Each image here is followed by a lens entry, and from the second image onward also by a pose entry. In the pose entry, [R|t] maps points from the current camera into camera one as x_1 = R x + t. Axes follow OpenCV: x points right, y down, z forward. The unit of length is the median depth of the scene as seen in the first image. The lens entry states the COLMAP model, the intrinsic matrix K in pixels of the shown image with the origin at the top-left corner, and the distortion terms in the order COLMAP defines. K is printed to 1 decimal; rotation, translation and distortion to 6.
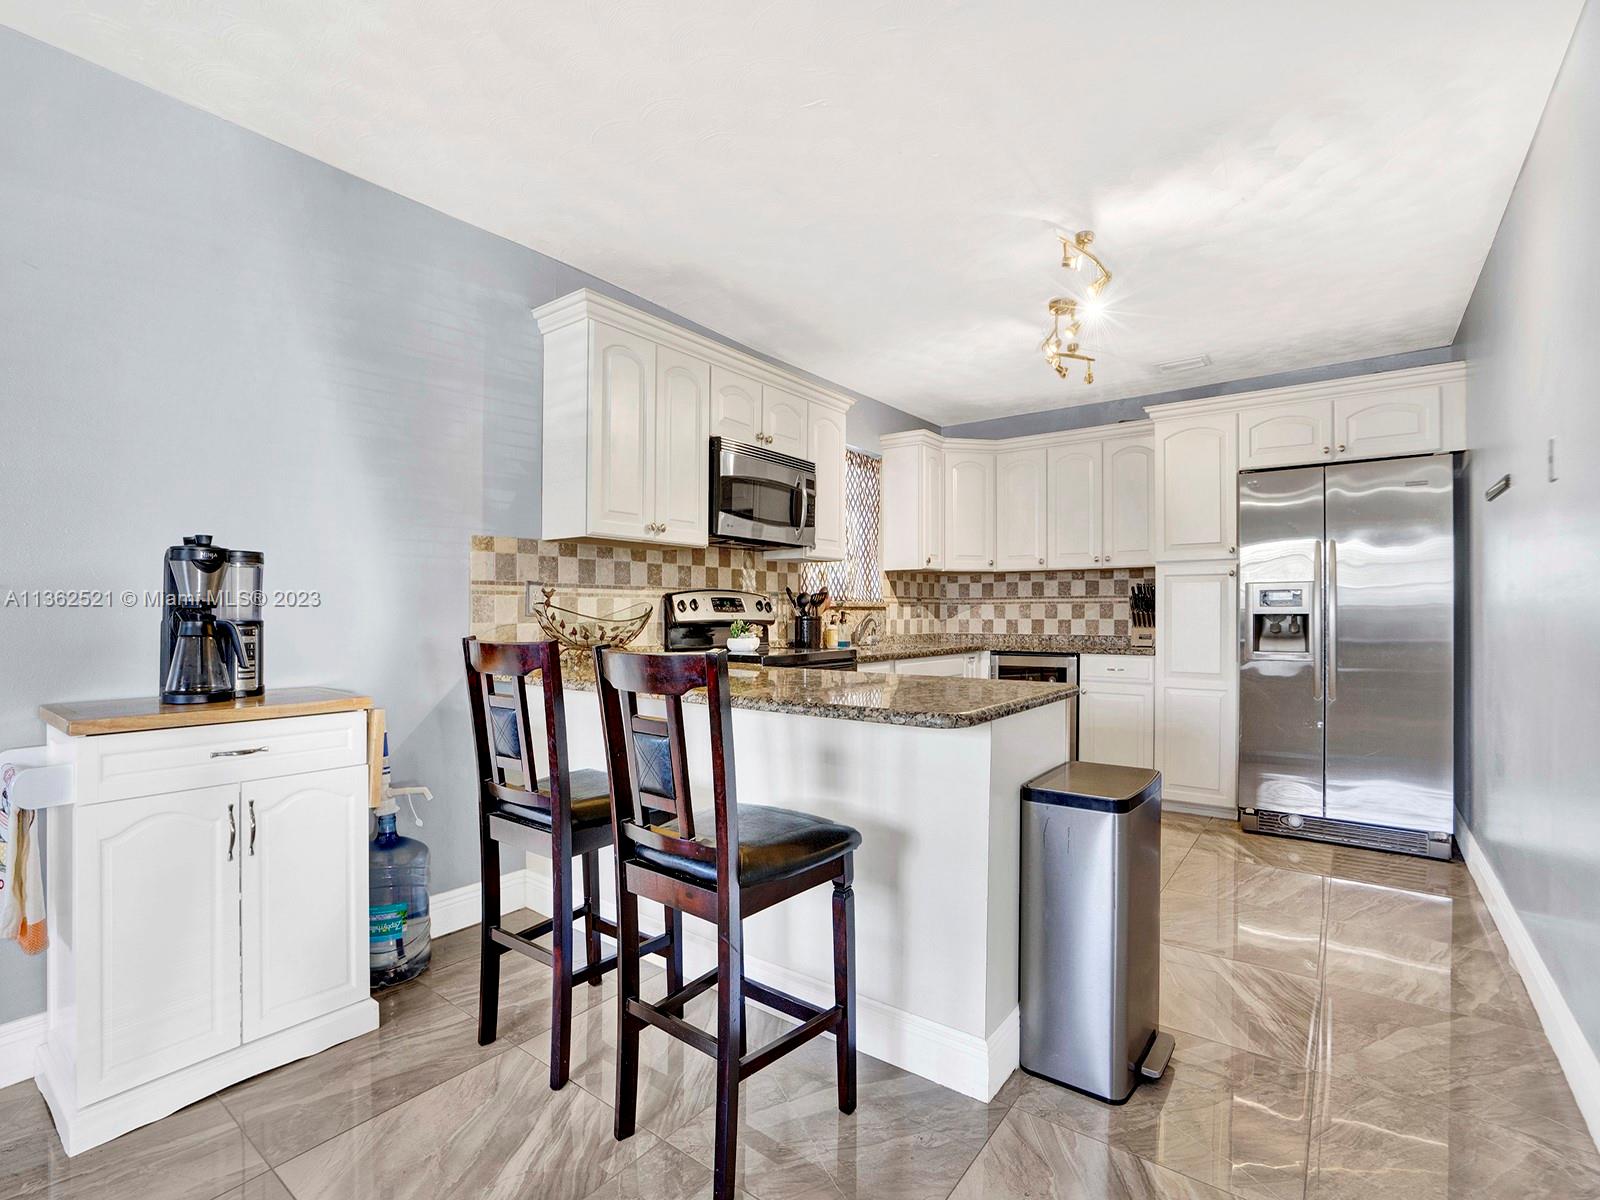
lens RADIAL K [[737.5, 0, 799.0], [0, 737.5, 614.9], [0, 0, 1]] dist [0.000448, -0.000047]
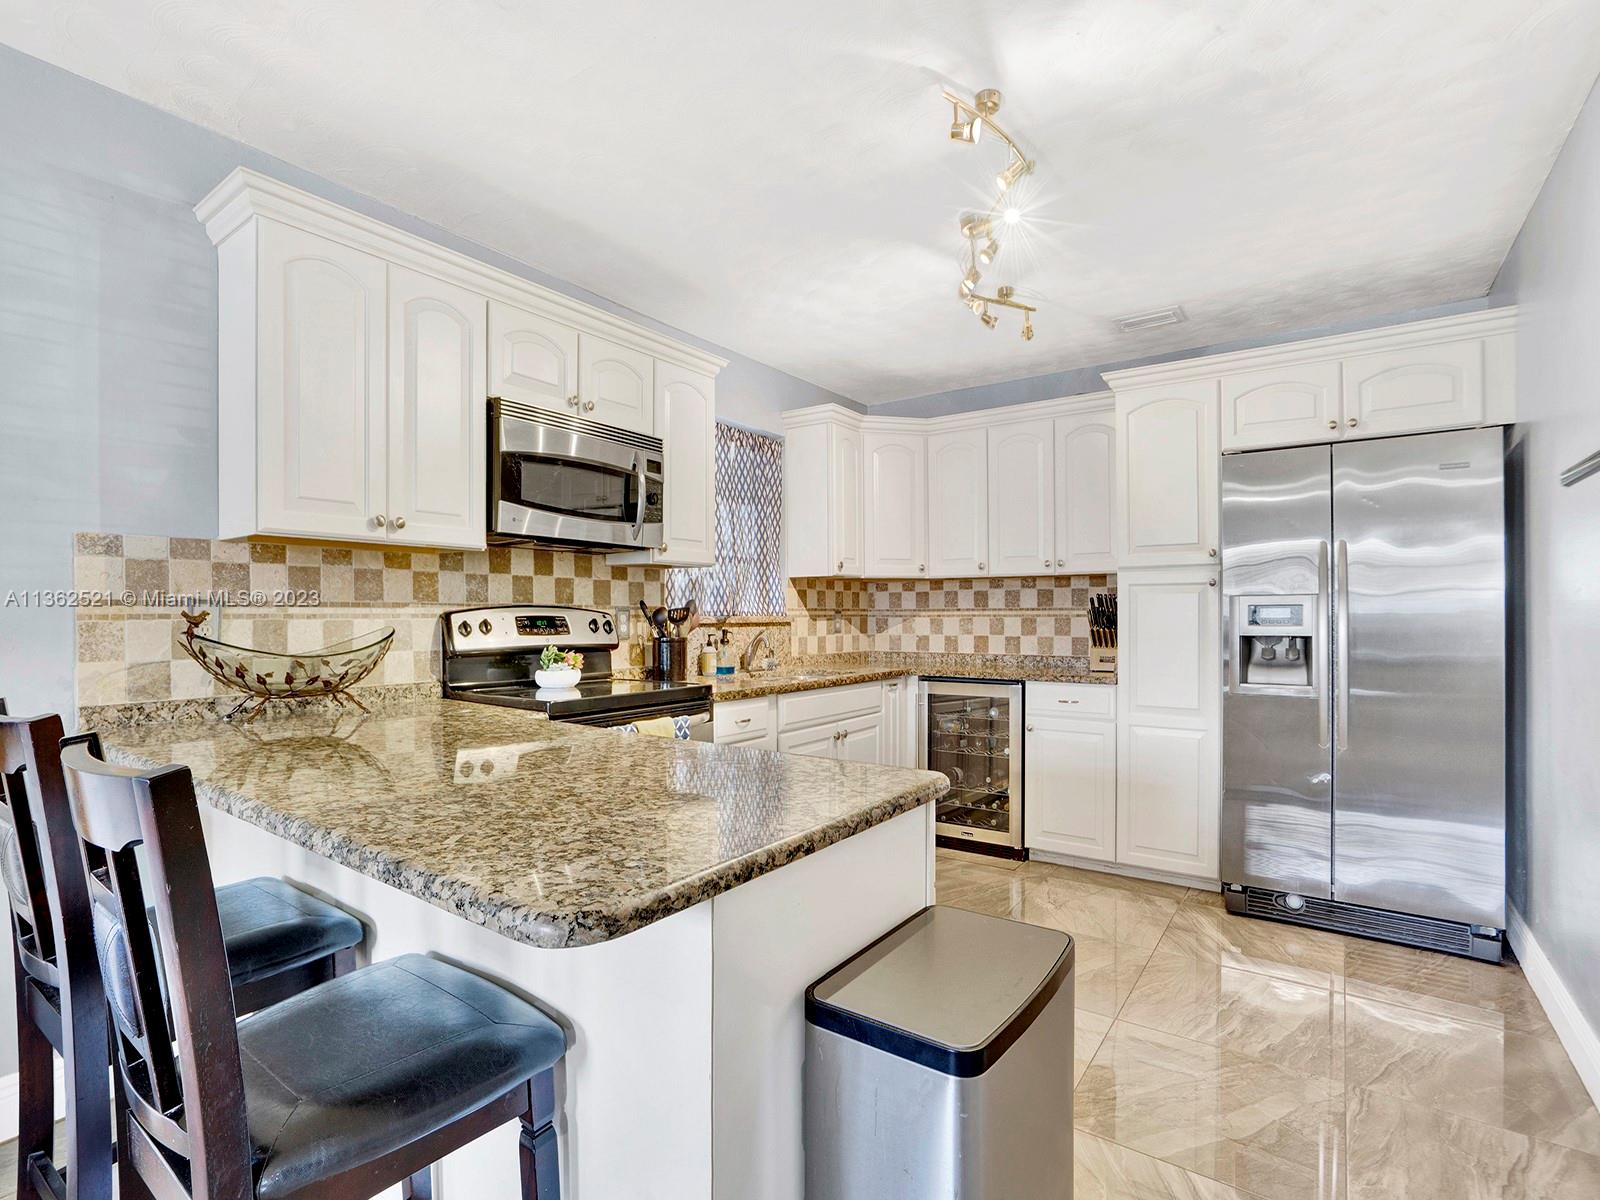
lens RADIAL K [[752.3, 0, 776.0], [0, 752.3, 610.5], [0, 0, 1]] dist [-0.001869, -0.000463]
pose [[0.999985, 0.000870, -0.005444, 0.132336], [-0.000913, 0.999968, -0.007932, -0.020710], [0.005437, 0.007937, 0.999954, 0.206353]]
